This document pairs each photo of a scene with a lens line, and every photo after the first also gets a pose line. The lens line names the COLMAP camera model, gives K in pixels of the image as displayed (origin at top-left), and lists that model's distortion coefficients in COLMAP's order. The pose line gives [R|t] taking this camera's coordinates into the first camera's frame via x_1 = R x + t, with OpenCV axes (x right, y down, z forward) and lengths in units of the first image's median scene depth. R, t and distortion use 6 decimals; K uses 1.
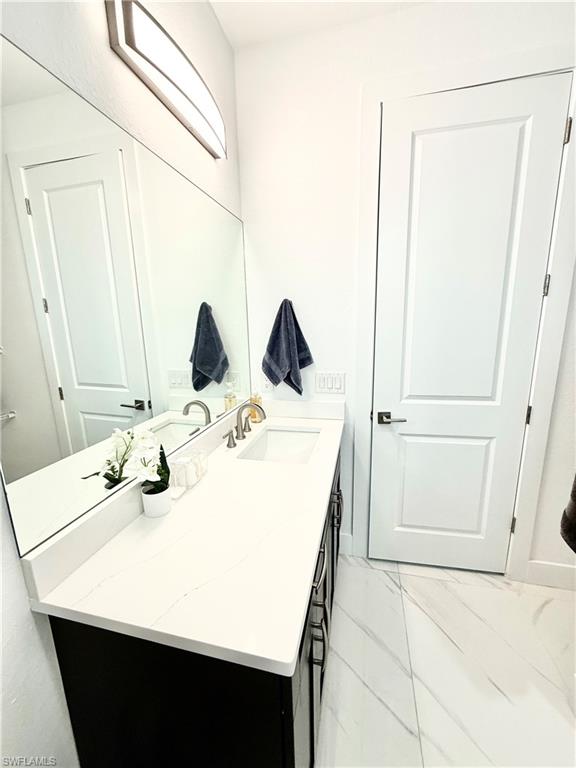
lens RADIAL K [[306.5, 0, 288.5], [0, 306.5, 383.1], [0, 0, 1]] dist [-0.002933, 0.000078]
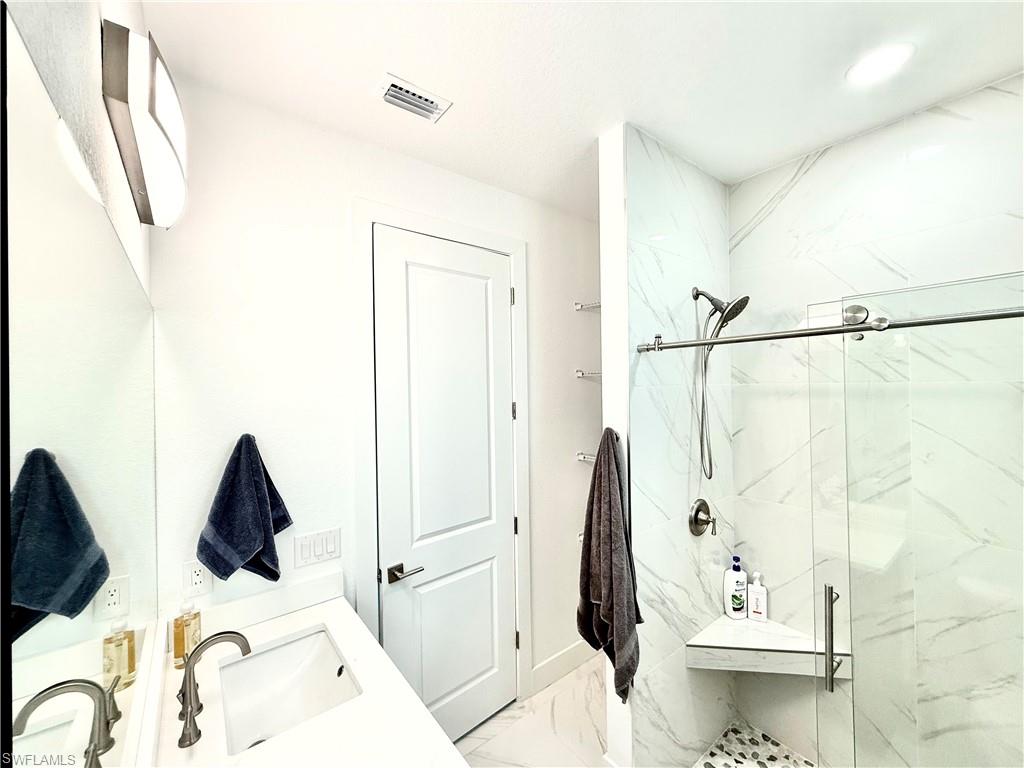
lens RADIAL K [[408.7, 0, 511.5], [0, 408.7, 383.9], [0, 0, 1]] dist [-0.002933, 0.000078]
pose [[0.614408, 0.016154, 0.788823, -0.339692], [0.158534, 0.976872, -0.143486, -0.164585], [-0.772897, 0.213214, 0.597637, 0.037202]]
